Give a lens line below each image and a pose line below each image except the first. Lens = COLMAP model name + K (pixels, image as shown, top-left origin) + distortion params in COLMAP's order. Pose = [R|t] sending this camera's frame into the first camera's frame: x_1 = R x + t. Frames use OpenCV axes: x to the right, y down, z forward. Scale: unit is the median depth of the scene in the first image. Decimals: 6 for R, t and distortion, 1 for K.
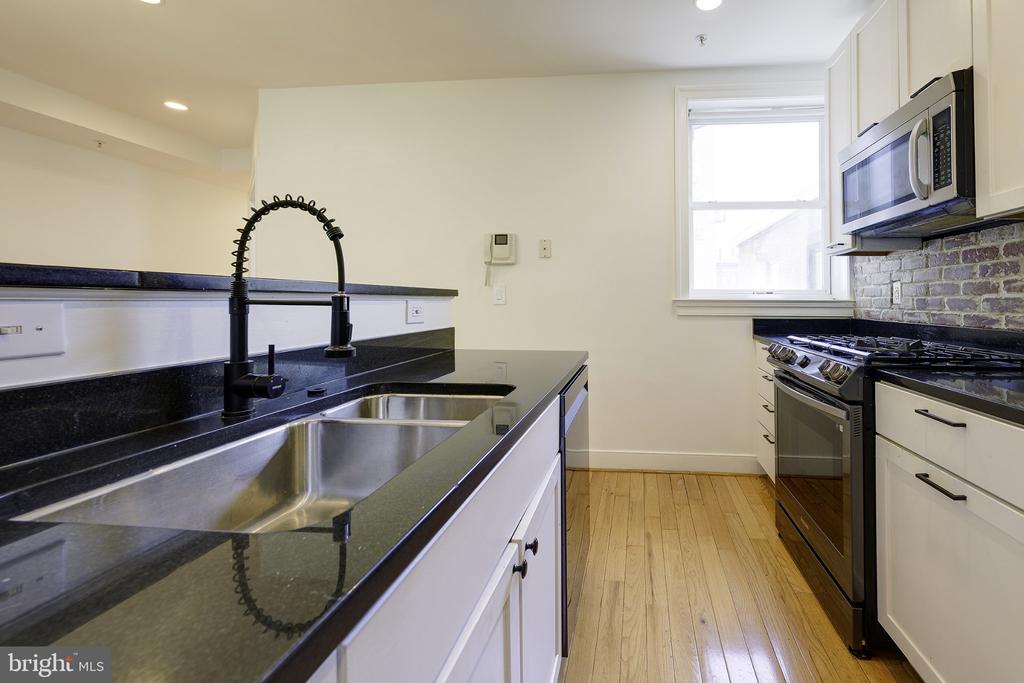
lens RADIAL K [[438.2, 0, 609.7], [0, 438.2, 297.2], [0, 0, 1]] dist [-0.000010, -0.007060]
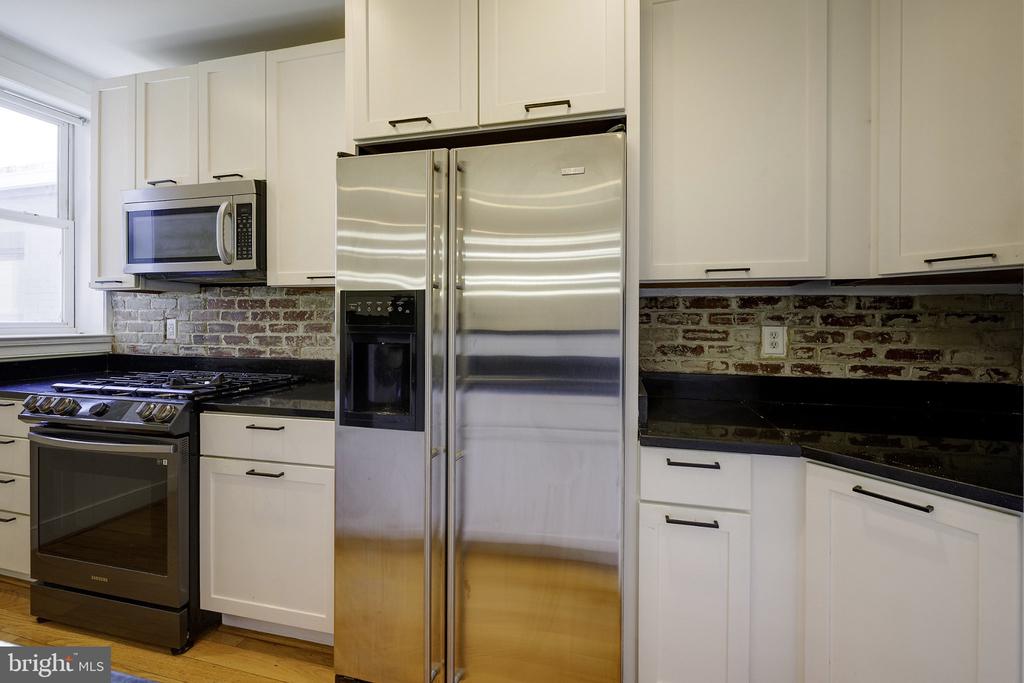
lens RADIAL K [[425.6, 0, 516.6], [0, 425.6, 317.8], [0, 0, 1]] dist [-0.001442, 0.000279]
pose [[0.179011, -0.002935, 0.983843, -0.316394], [-0.010868, 0.999929, 0.004961, -0.069891], [-0.983787, -0.011580, 0.178967, -0.058605]]
